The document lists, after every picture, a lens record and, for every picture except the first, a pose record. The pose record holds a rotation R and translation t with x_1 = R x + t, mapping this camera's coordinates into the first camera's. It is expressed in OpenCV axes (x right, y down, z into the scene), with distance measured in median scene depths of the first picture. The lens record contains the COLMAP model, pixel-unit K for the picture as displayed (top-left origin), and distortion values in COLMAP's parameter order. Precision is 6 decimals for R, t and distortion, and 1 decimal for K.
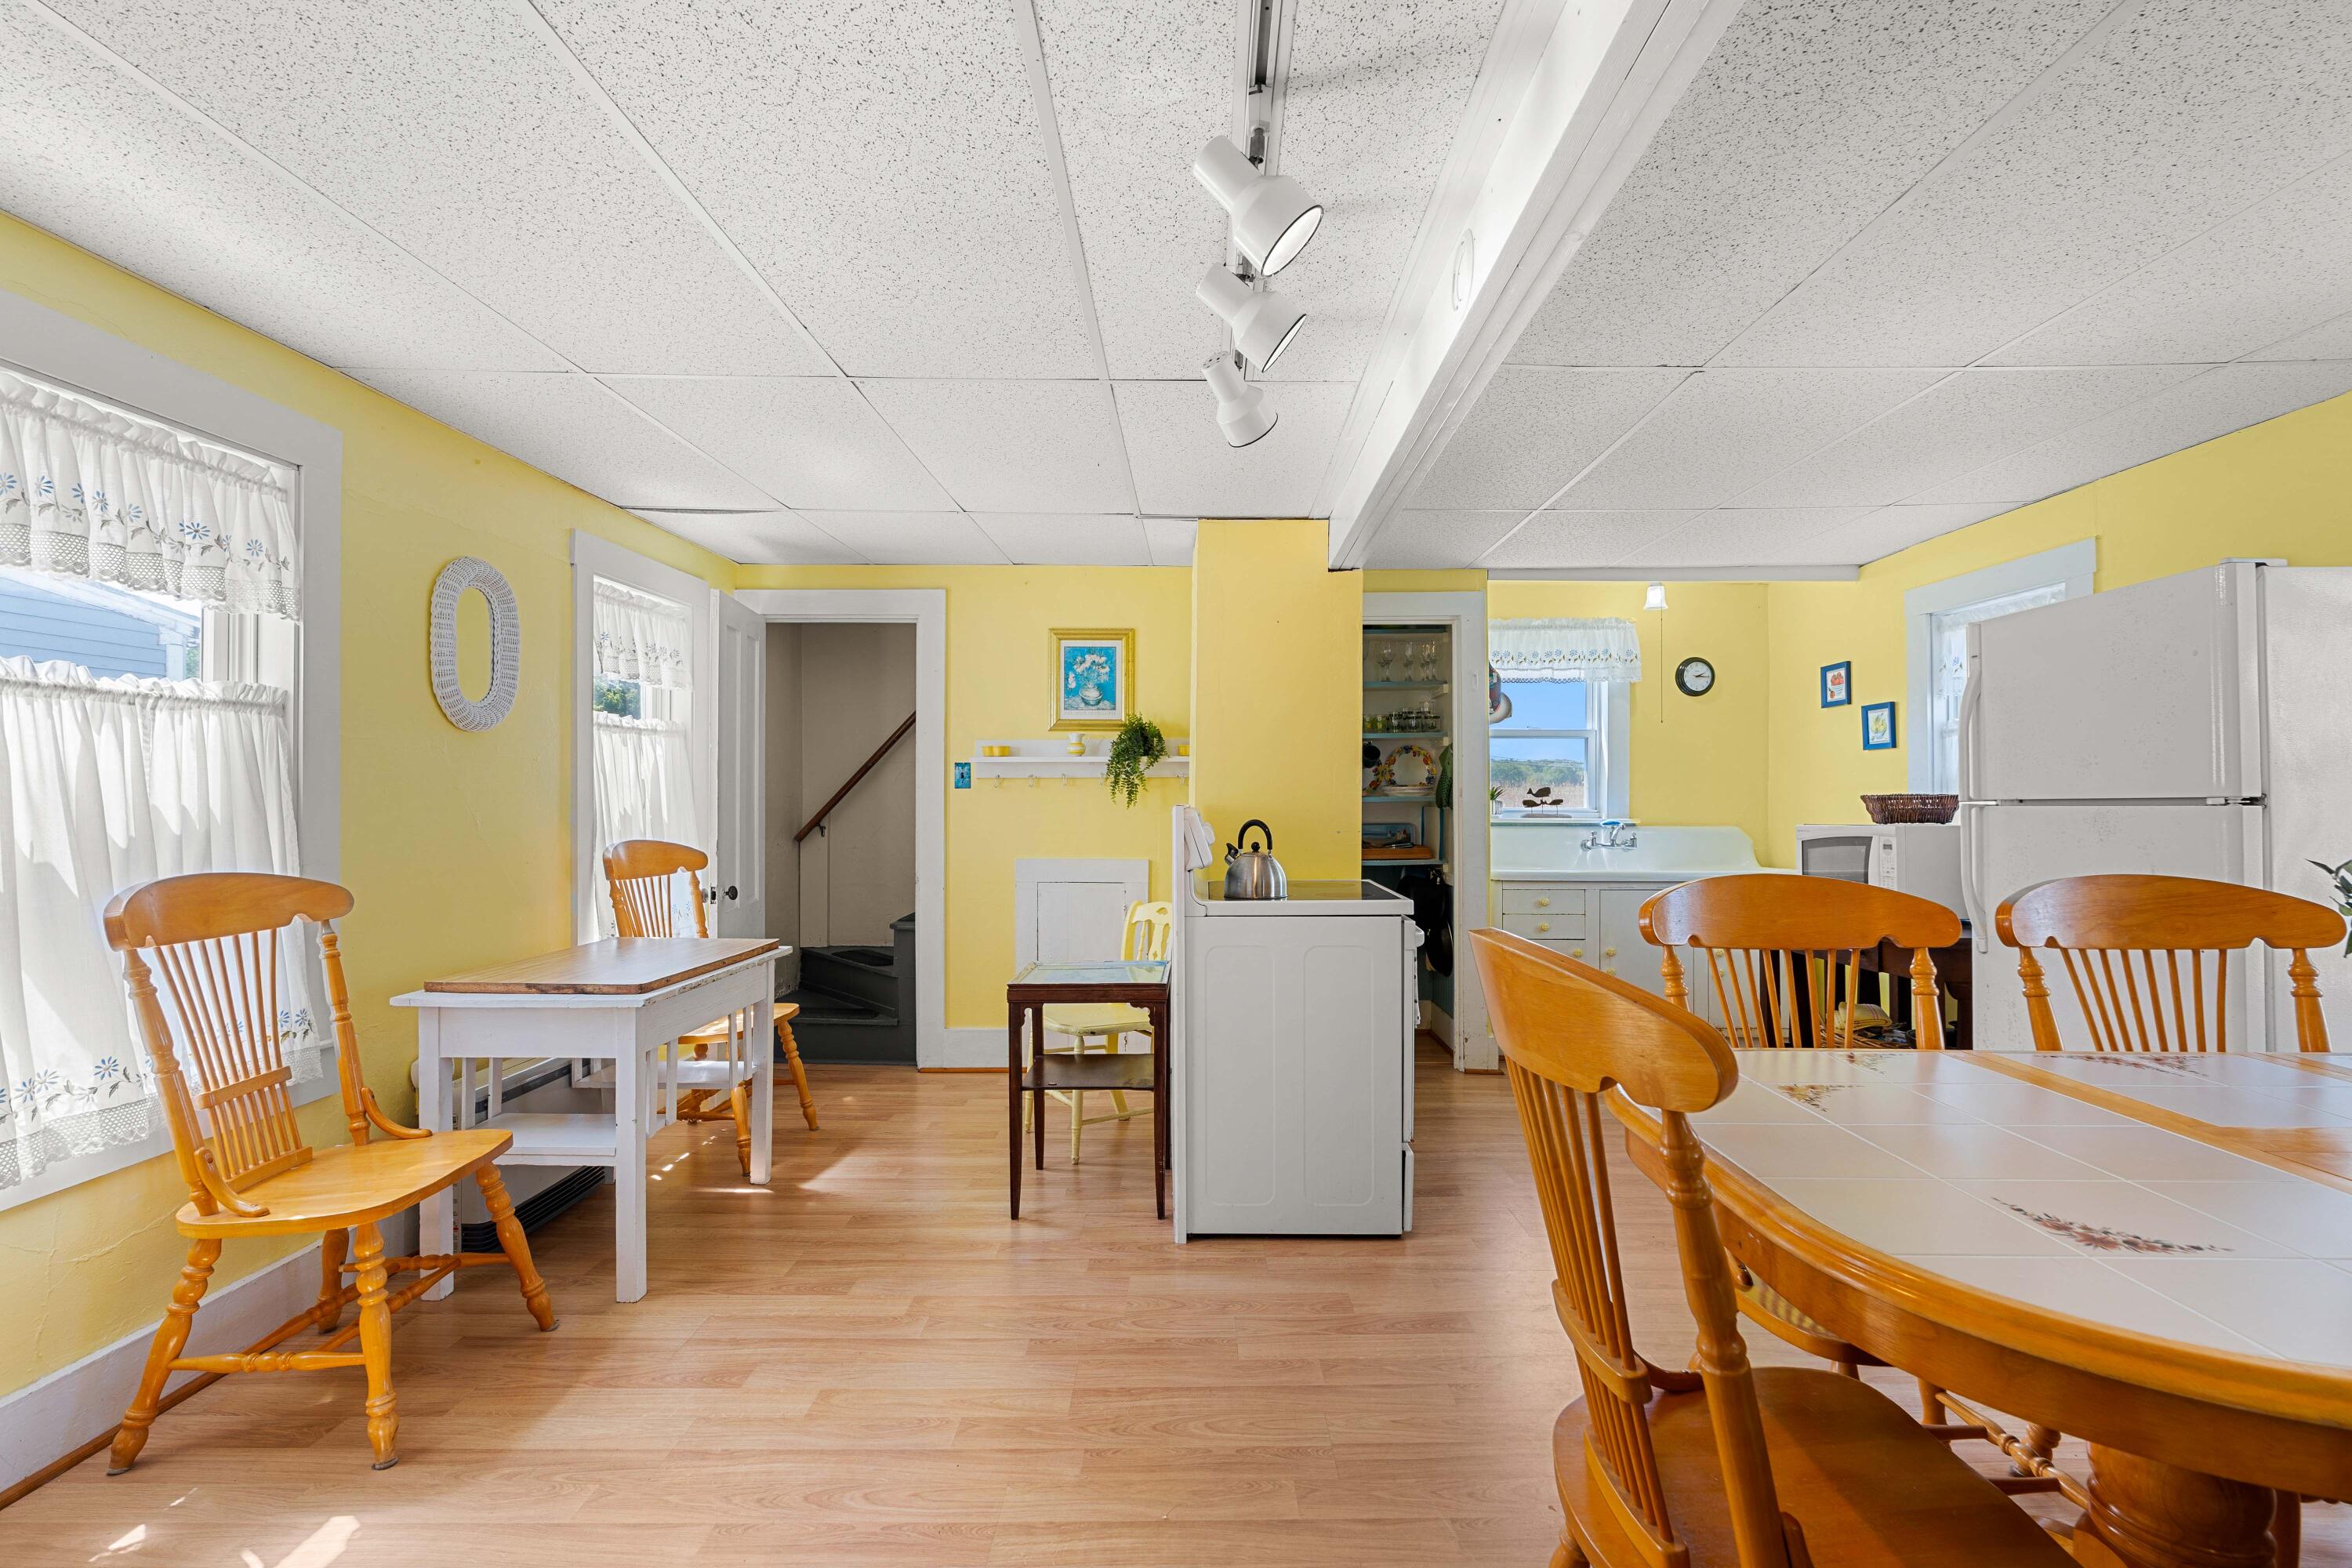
lens RADIAL K [[1072.5, 0, 1186.8], [0, 1072.5, 791.6], [0, 0, 1]] dist [-0.008366, 0.001749]
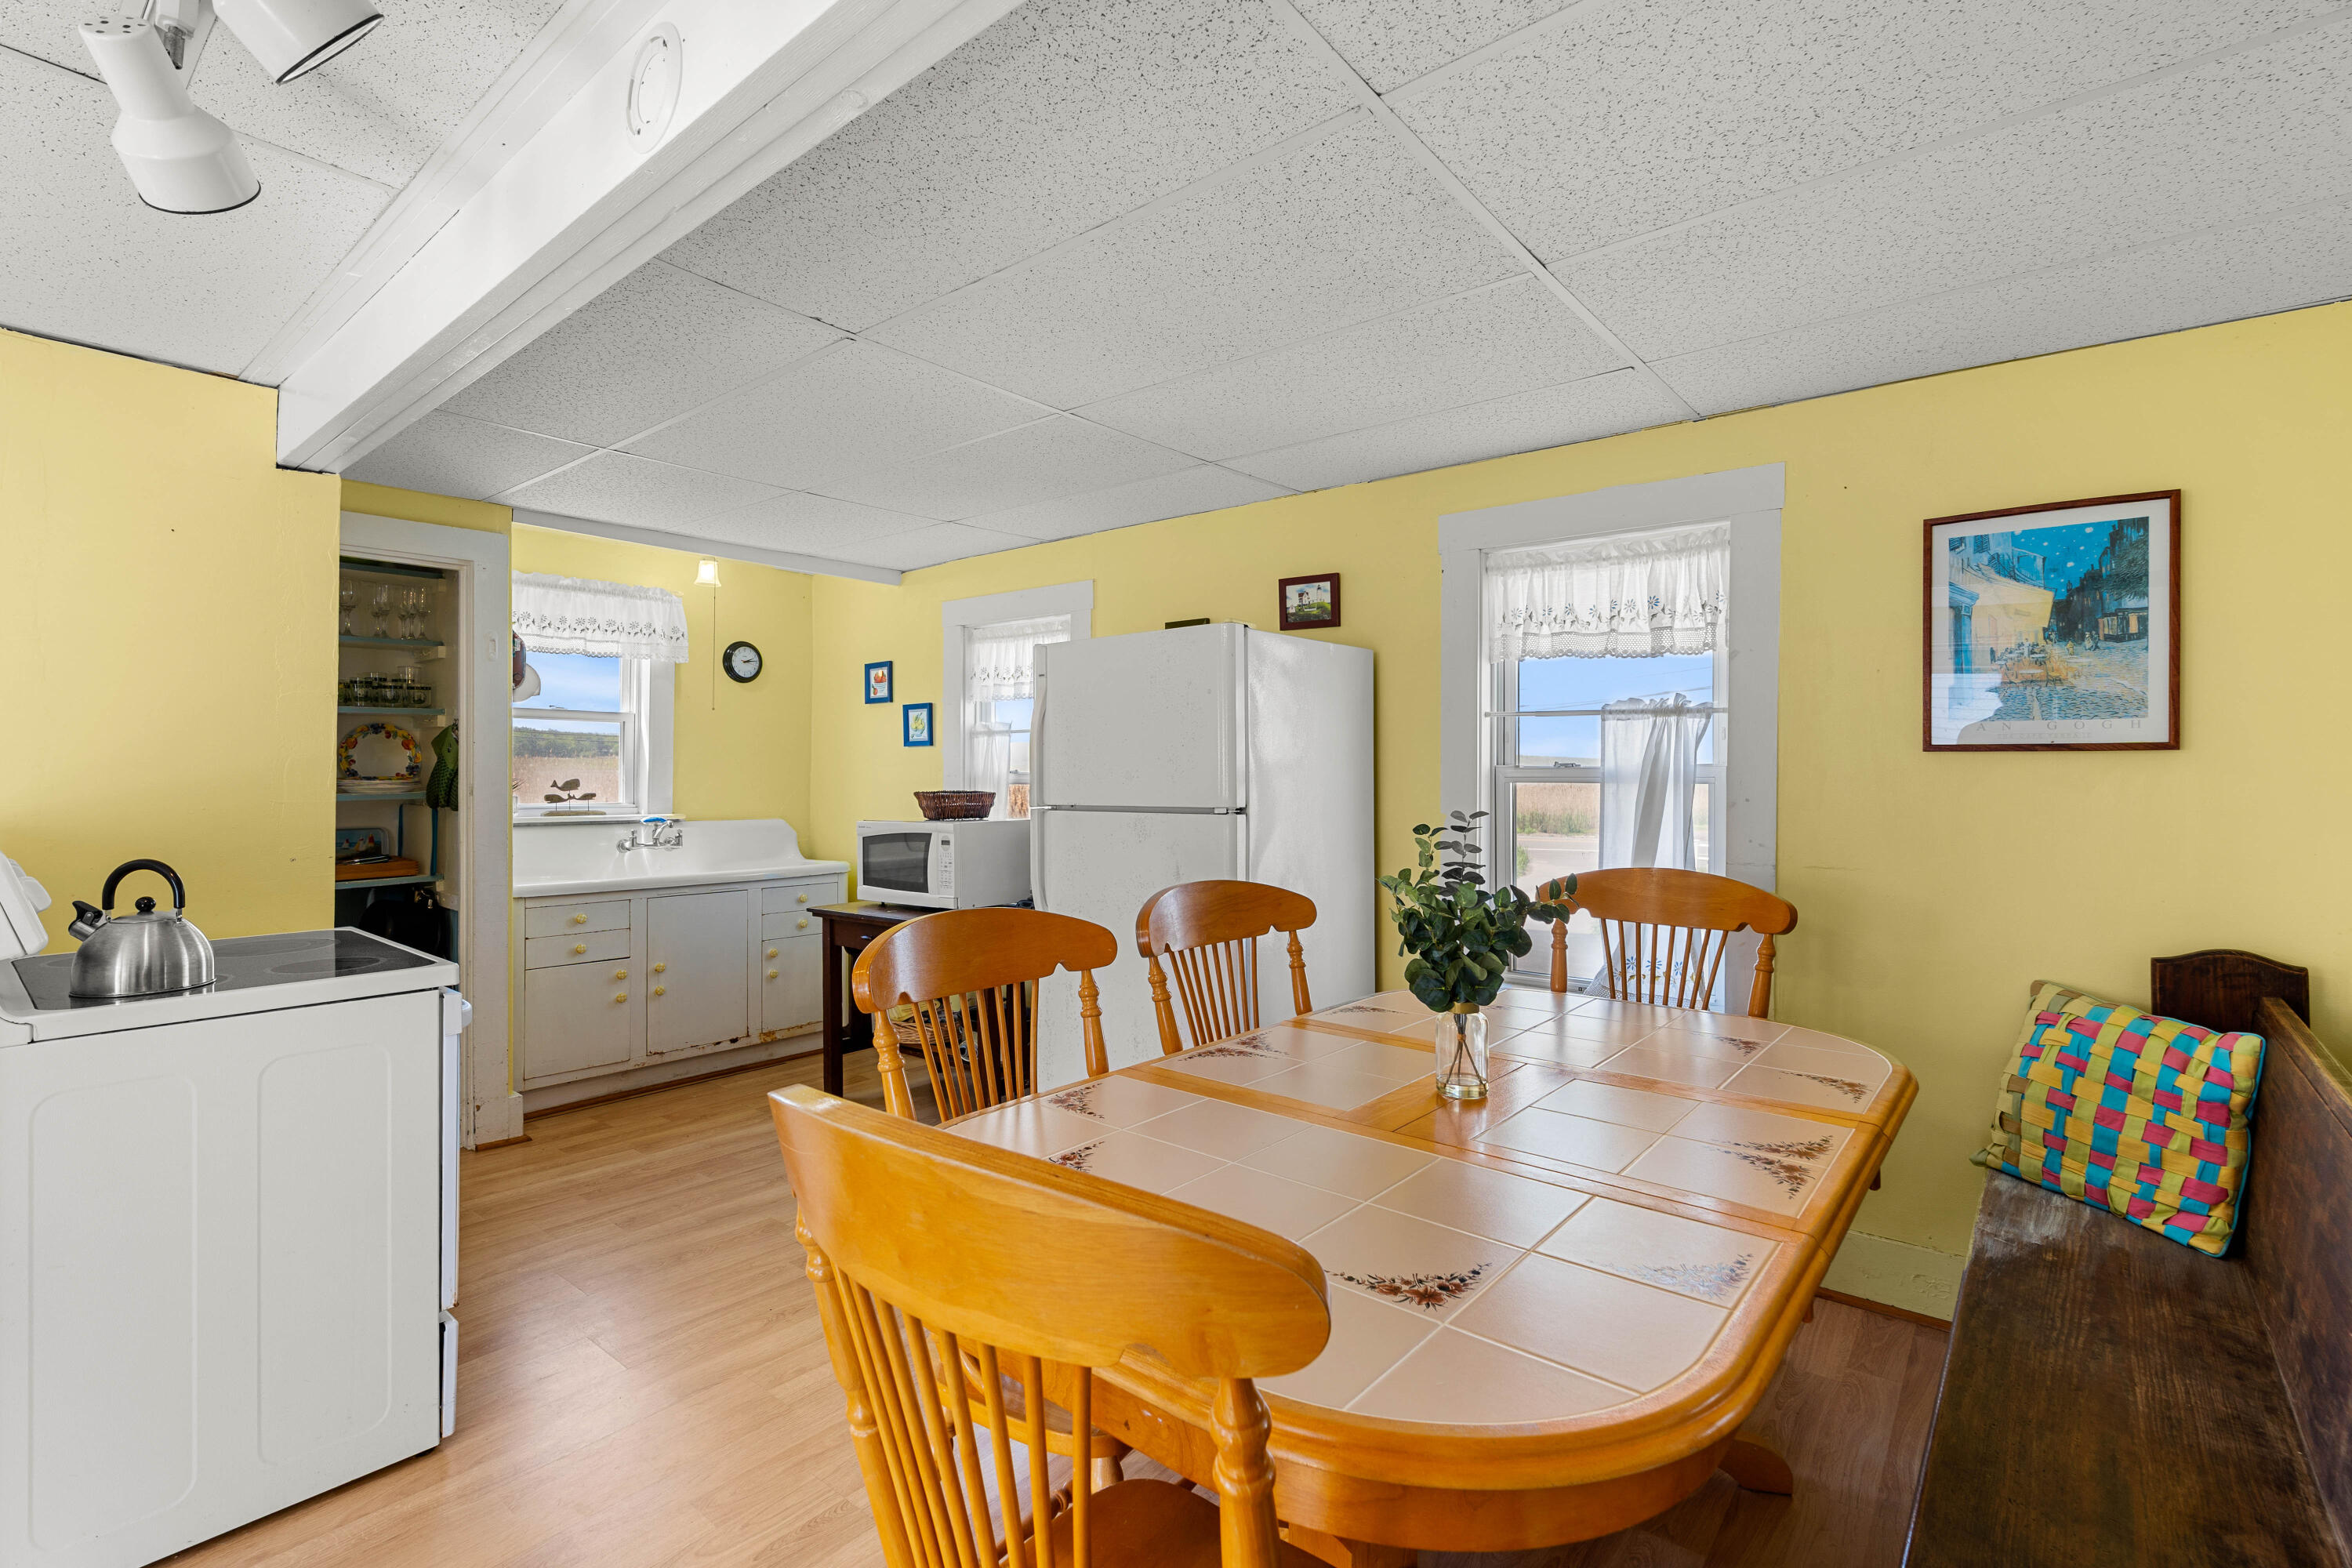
lens RADIAL K [[1072.5, 0, 1177.2], [0, 1072.5, 772.4], [0, 0, 1]] dist [-0.008366, 0.001749]
pose [[0.628400, 0.003320, 0.777883, -0.024413], [-0.009912, 0.999944, 0.003740, -0.020108], [-0.777827, -0.010061, 0.628397, 0.122237]]
